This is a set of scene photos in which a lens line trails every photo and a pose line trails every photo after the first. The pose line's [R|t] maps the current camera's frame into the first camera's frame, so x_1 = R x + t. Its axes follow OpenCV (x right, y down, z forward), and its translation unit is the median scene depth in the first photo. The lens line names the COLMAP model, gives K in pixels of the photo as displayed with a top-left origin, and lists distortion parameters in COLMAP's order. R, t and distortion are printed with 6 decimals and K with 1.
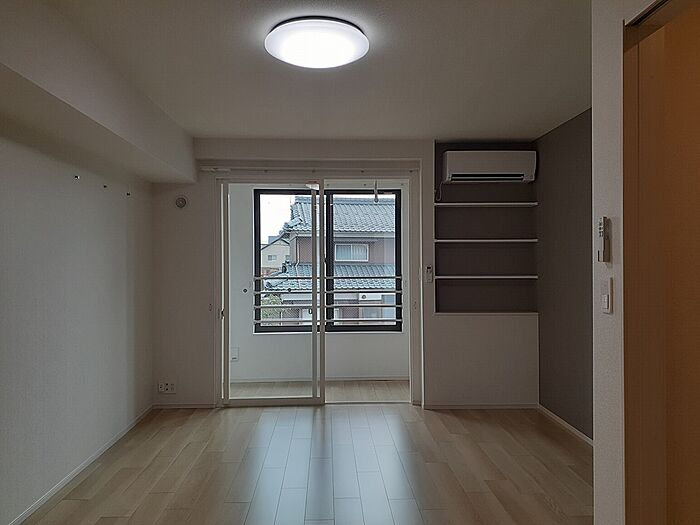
lens RADIAL K [[567.2, 0, 350.0], [0, 567.2, 262.5], [0, 0, 1]] dist [0.026871, -0.005228]
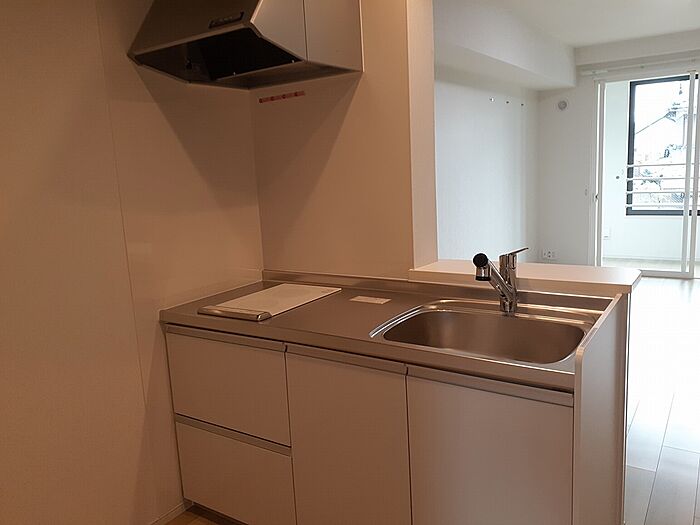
lens RADIAL K [[567.2, 0, 350.0], [0, 567.2, 262.5], [0, 0, 1]] dist [0.026871, -0.005228]
pose [[0.815856, 0.058250, -0.575313, 0.050076], [0.052145, 0.983449, 0.173521, -0.010486], [0.575899, -0.171568, 0.799316, -0.278004]]
